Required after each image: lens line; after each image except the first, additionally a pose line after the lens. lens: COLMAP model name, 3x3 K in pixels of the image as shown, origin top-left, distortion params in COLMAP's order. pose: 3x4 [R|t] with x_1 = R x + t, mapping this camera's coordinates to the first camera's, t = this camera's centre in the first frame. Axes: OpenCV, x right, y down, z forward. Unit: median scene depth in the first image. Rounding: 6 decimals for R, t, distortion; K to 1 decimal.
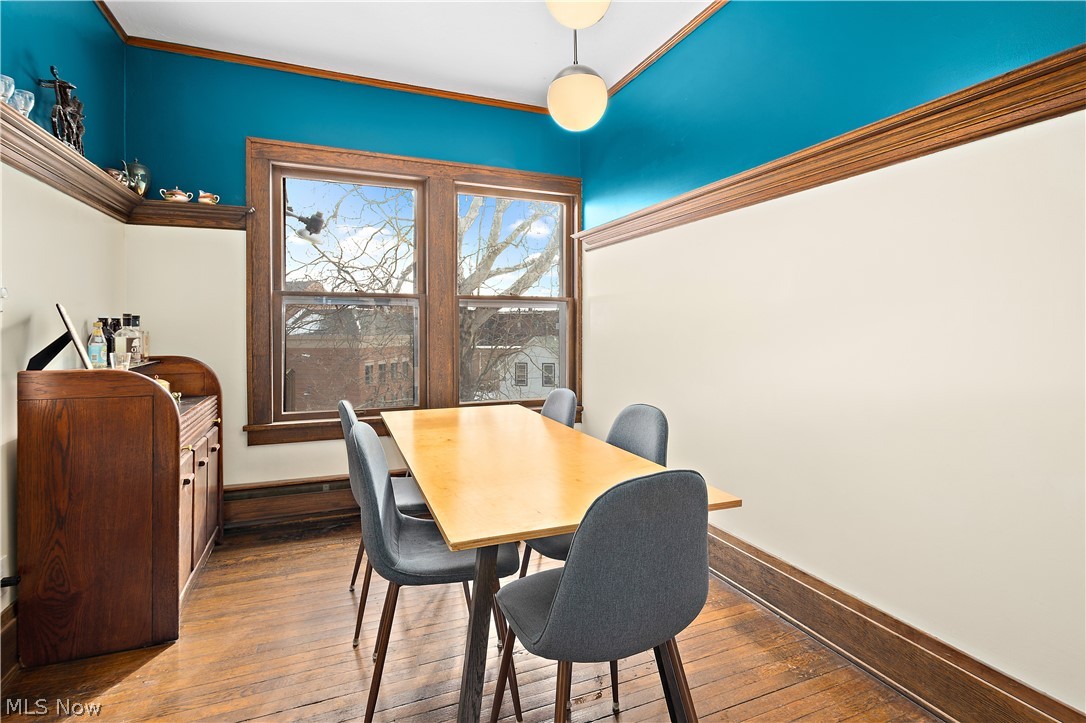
lens RADIAL K [[523.8, 0, 549.2], [0, 523.8, 335.2], [0, 0, 1]] dist [0.005228, -0.000256]
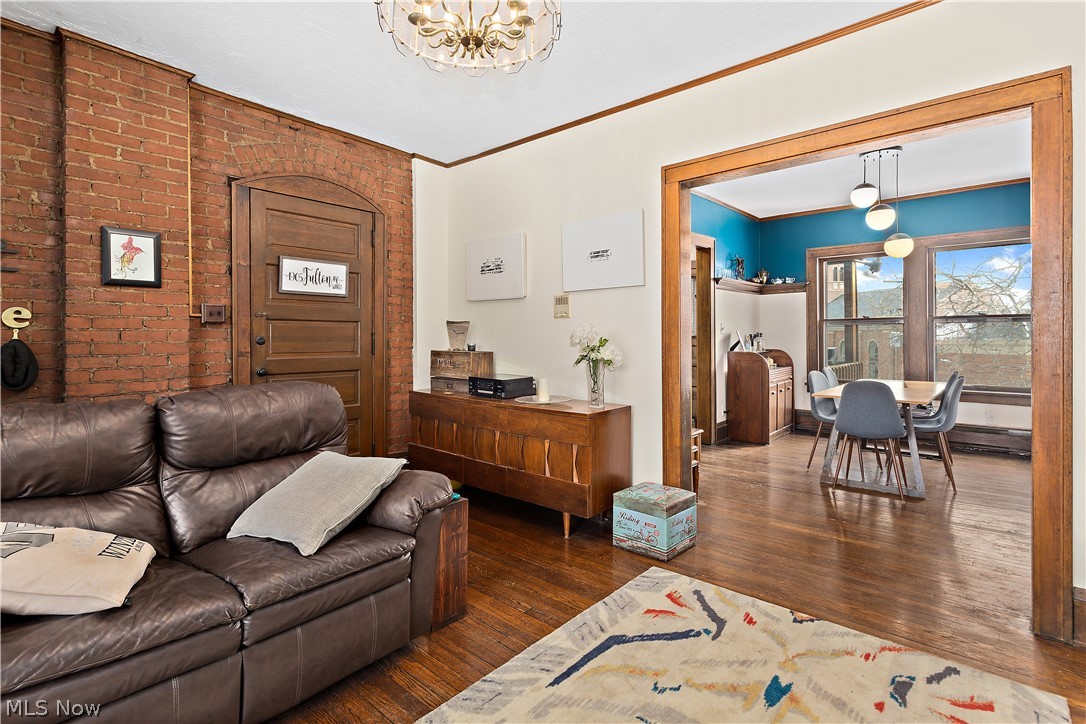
lens RADIAL K [[523.8, 0, 527.5], [0, 523.8, 341.9], [0, 0, 1]] dist [0.005228, -0.000256]
pose [[0.415791, 0.005723, -0.909442, 0.967877], [-0.002261, 0.999984, 0.005259, -0.004490], [0.909457, -0.000130, 0.415797, -0.998896]]
